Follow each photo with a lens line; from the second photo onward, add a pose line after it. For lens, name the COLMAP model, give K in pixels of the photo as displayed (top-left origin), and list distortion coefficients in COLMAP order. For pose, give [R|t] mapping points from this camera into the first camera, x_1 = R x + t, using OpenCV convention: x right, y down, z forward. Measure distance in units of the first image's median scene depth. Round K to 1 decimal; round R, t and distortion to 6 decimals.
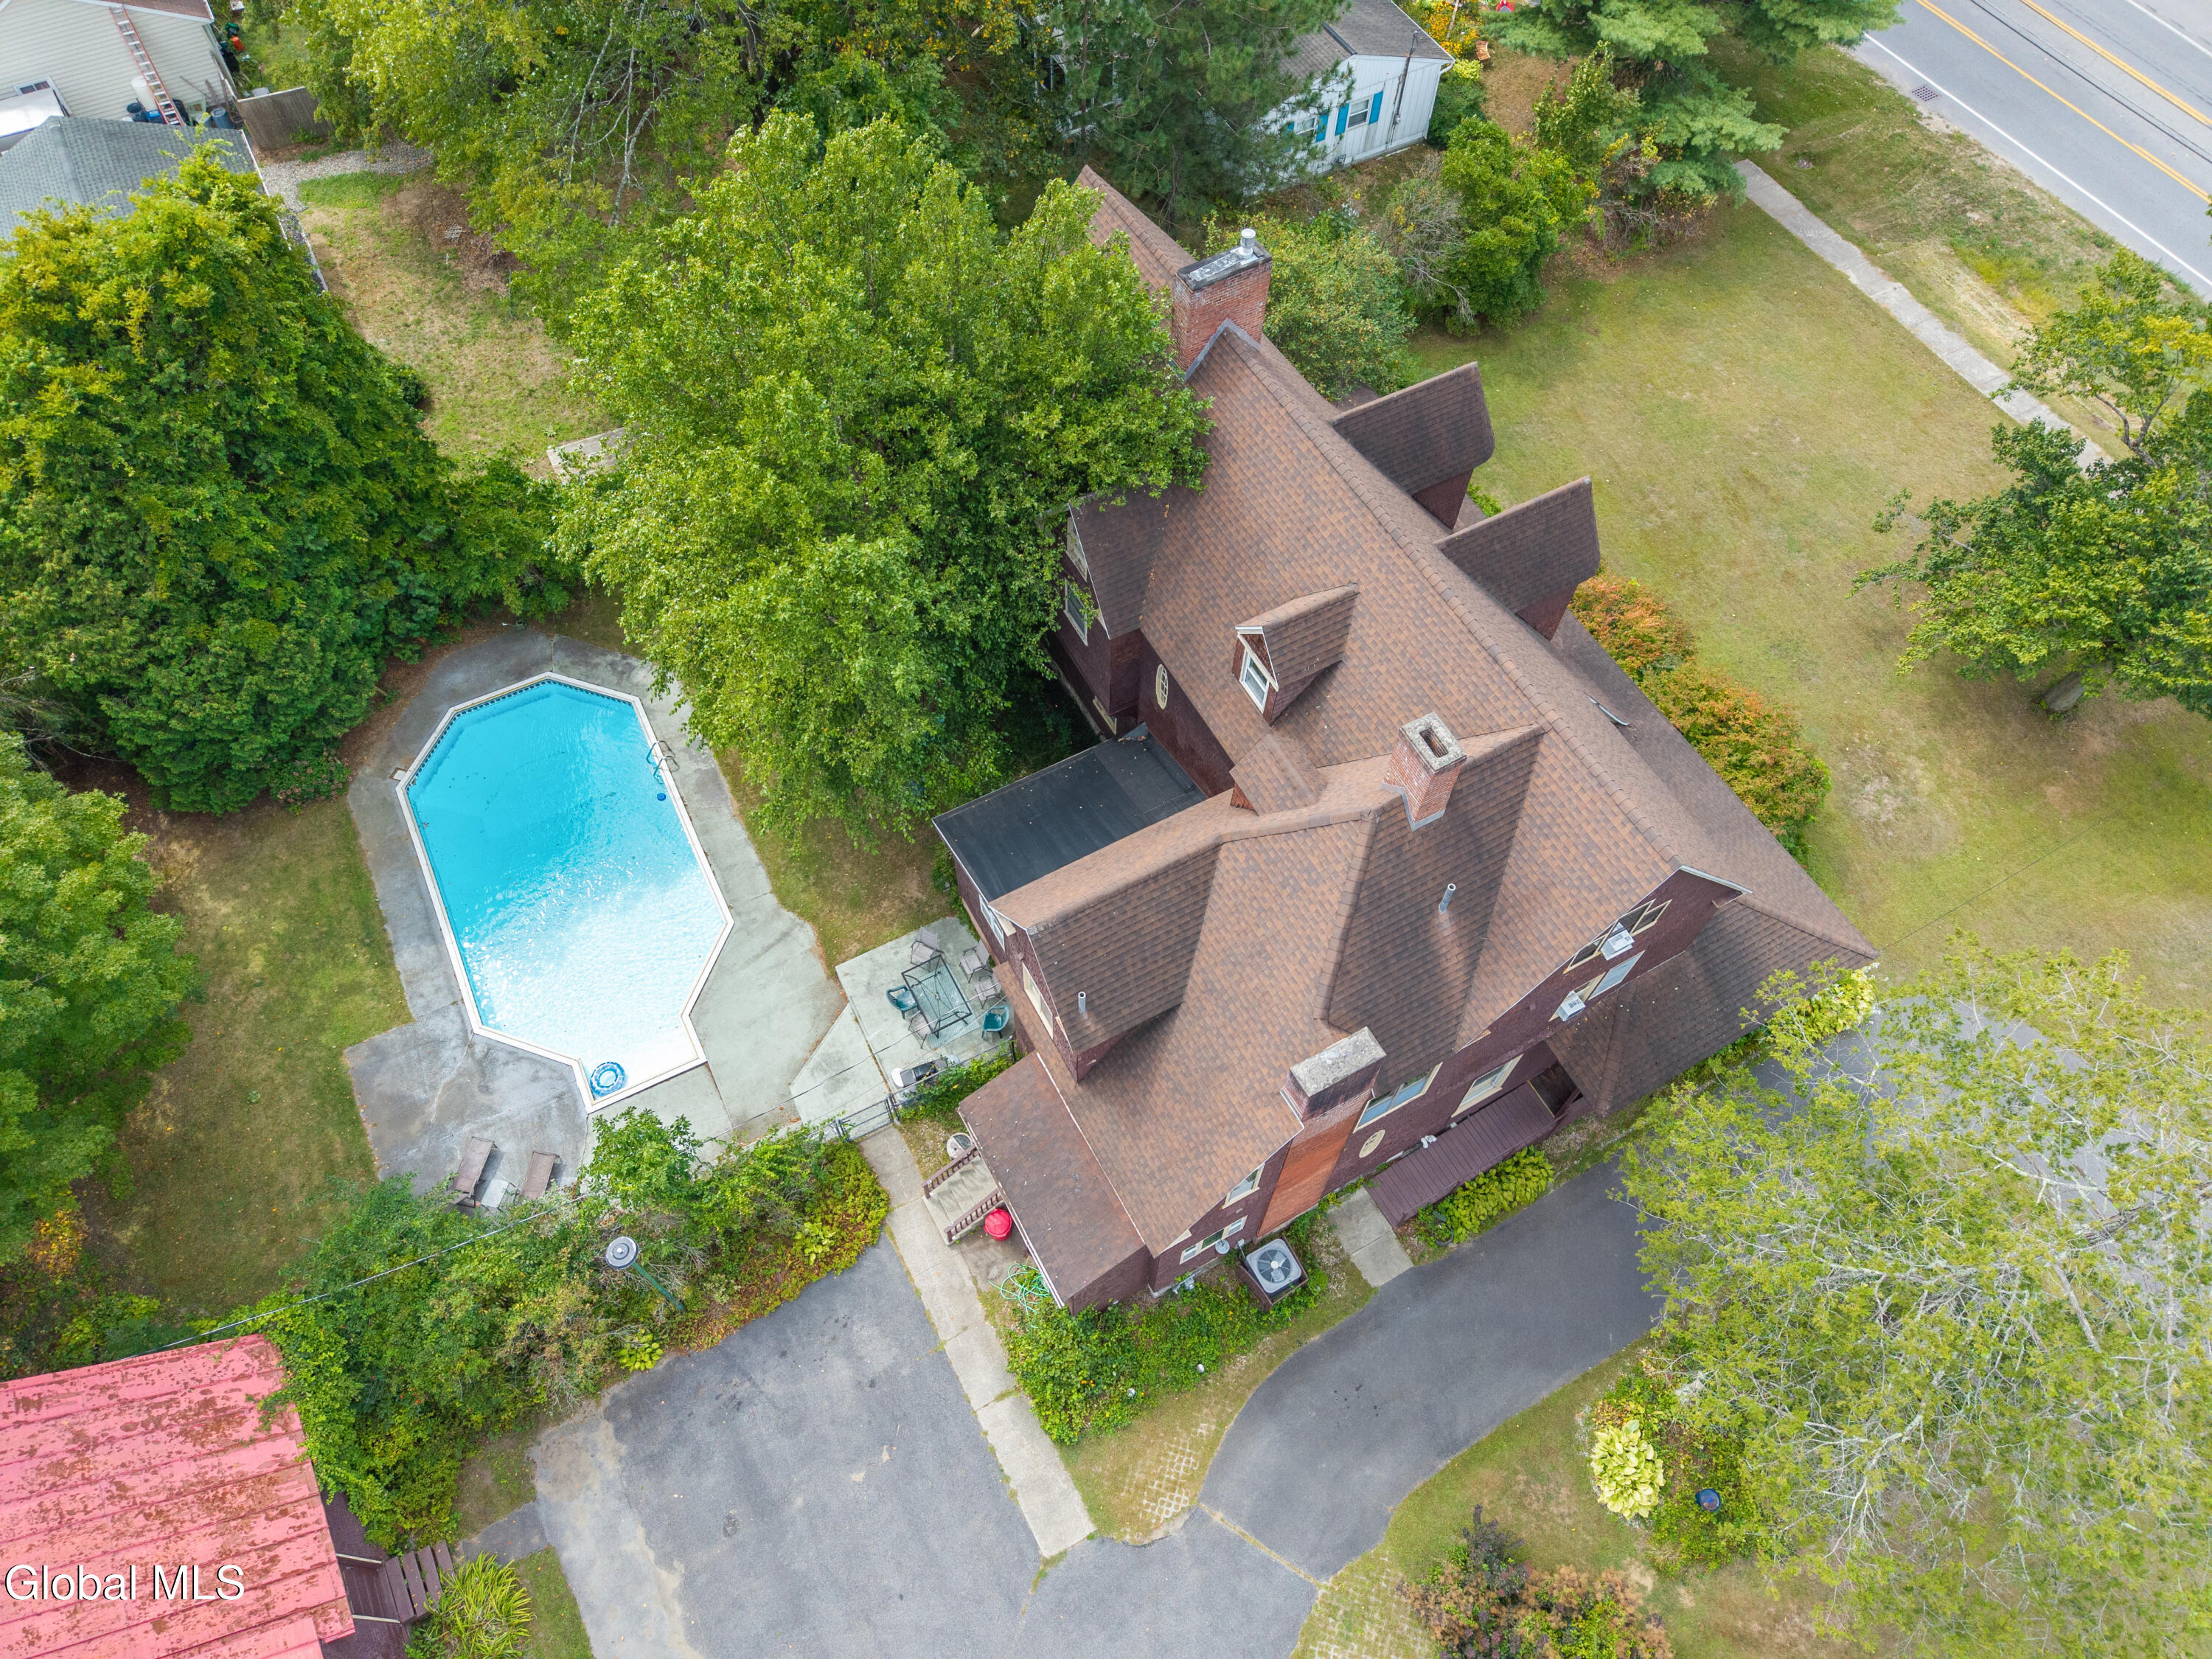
lens RADIAL K [[1514.9, 0, 1102.5], [0, 1514.9, 802.1], [0, 0, 1]] dist [0.023389, -0.014244]
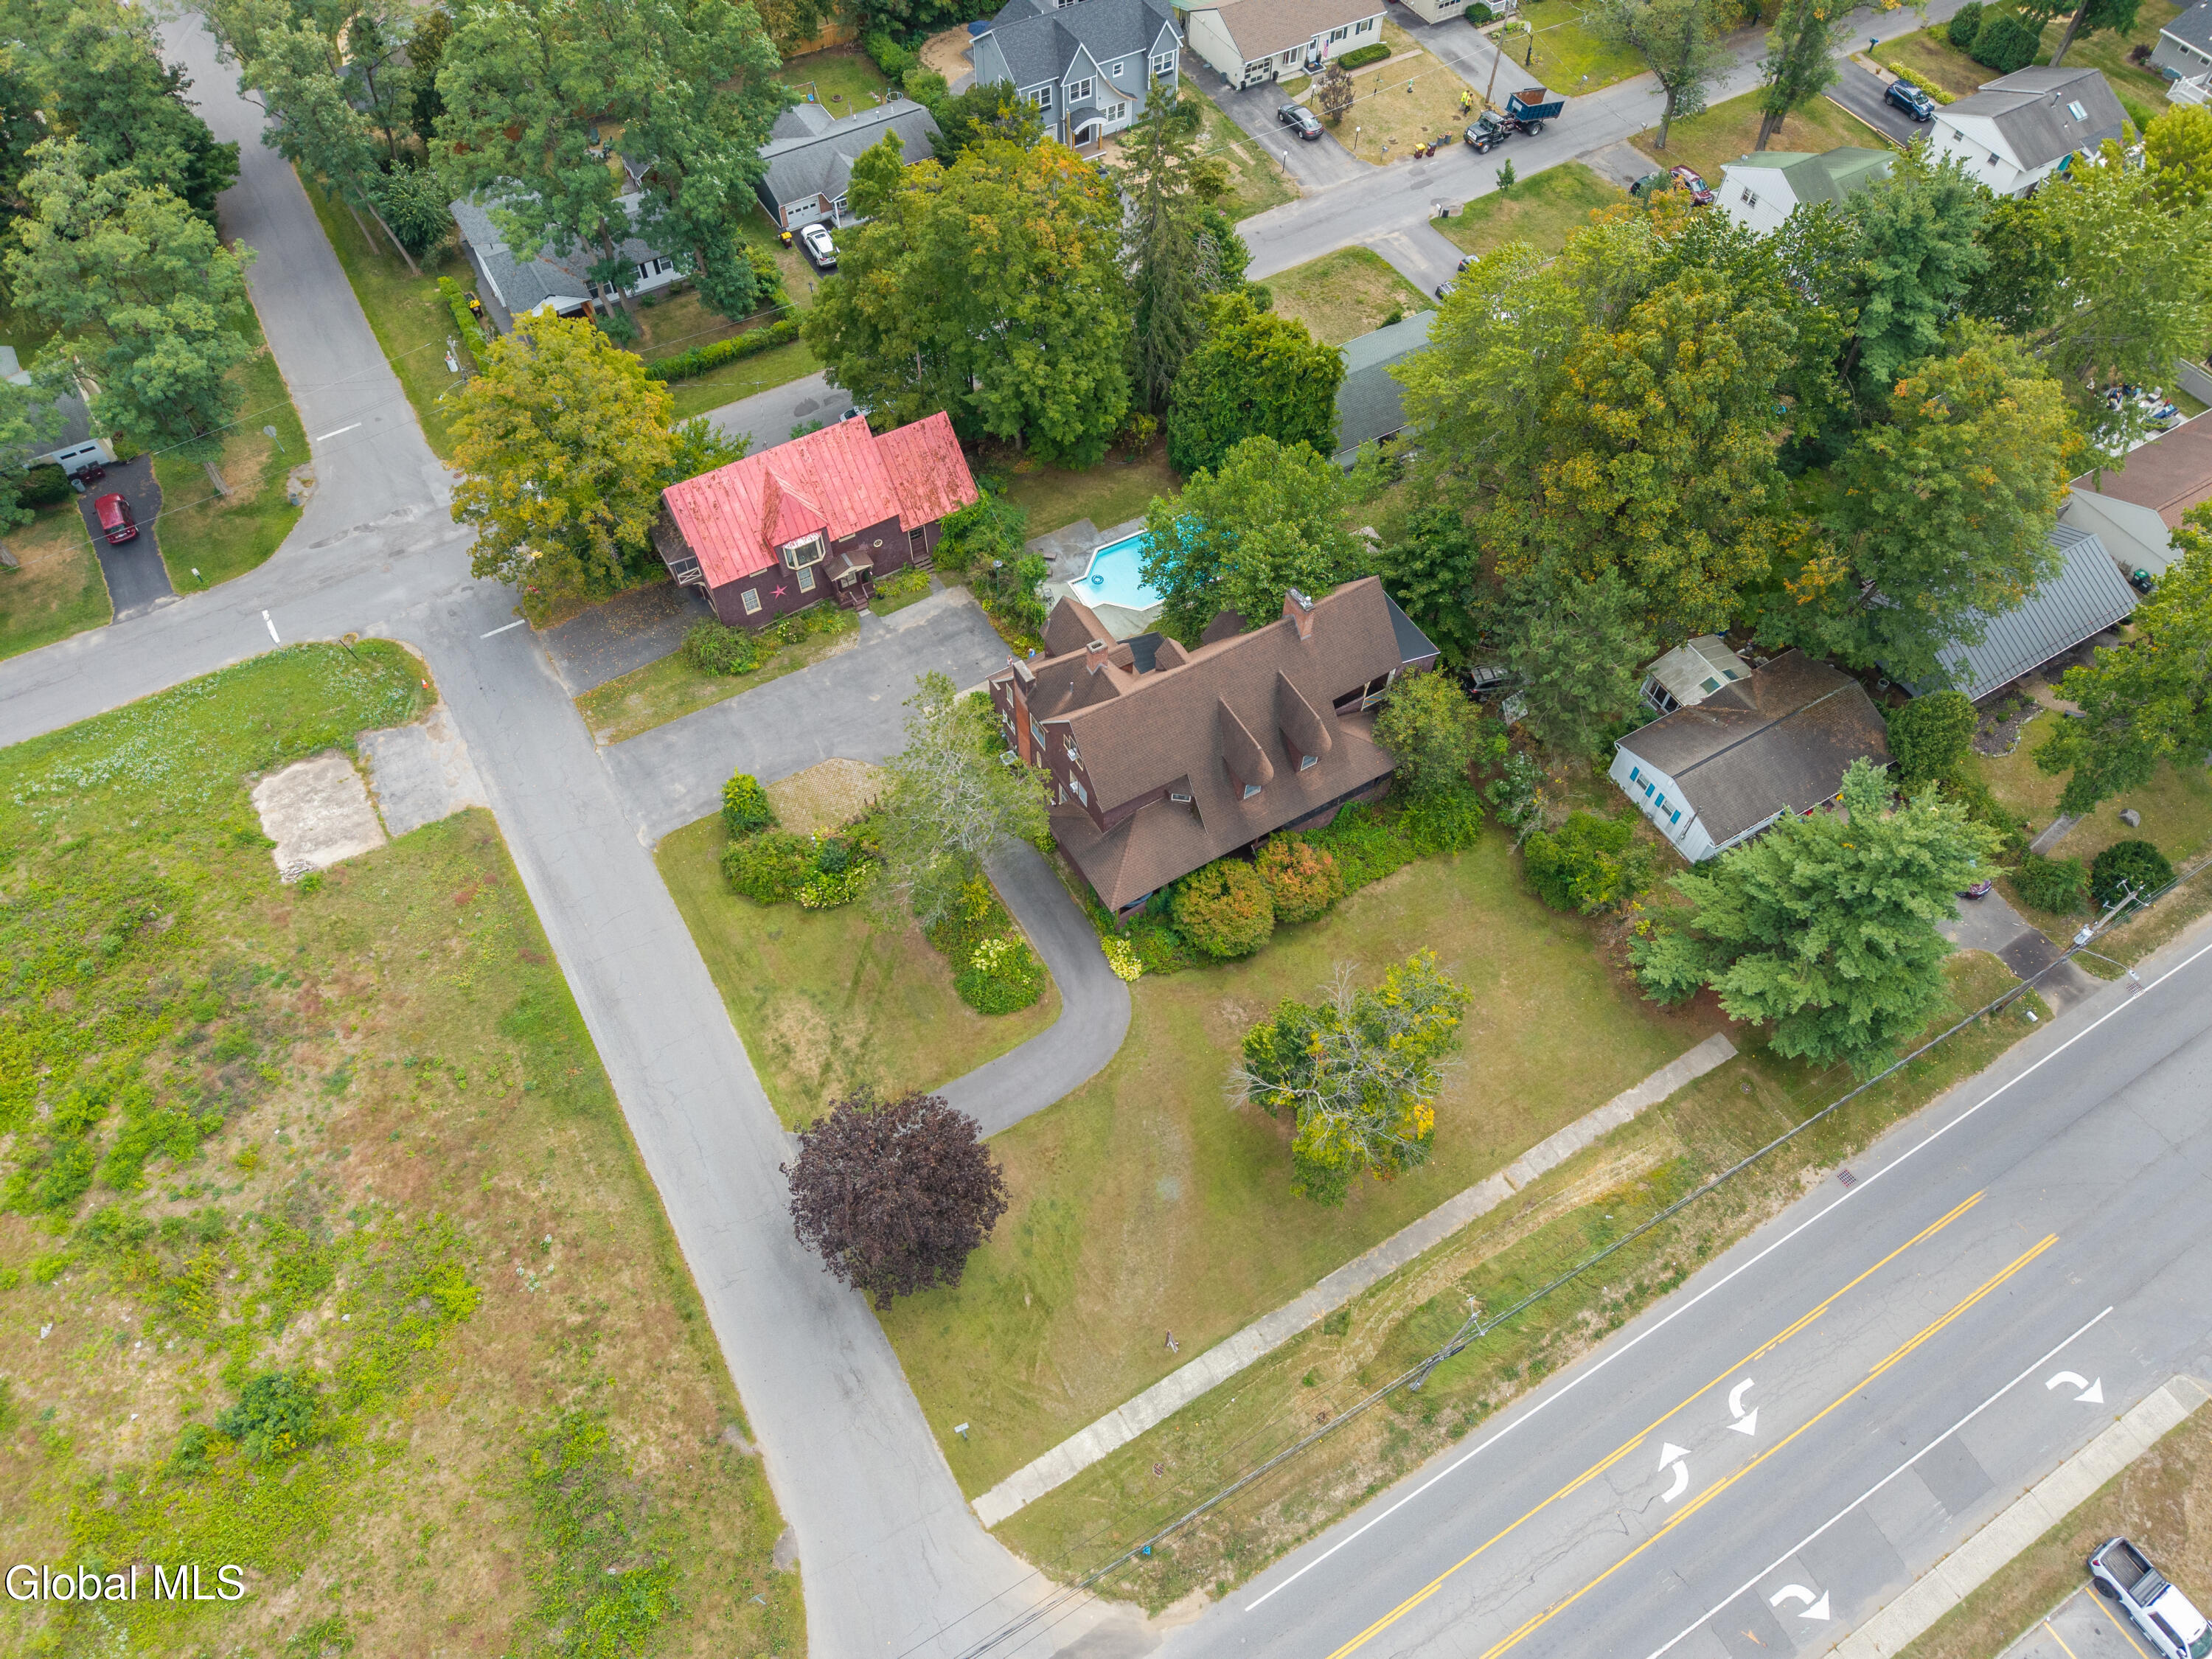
lens RADIAL K [[1514.9, 0, 1102.5], [0, 1514.9, 802.1], [0, 0, 1]] dist [0.023389, -0.014244]
pose [[0.027071, 0.815547, -0.578058, 1.891823], [-0.855692, 0.317852, 0.408365, -1.013682], [0.516777, 0.483584, 0.706461, -0.908682]]
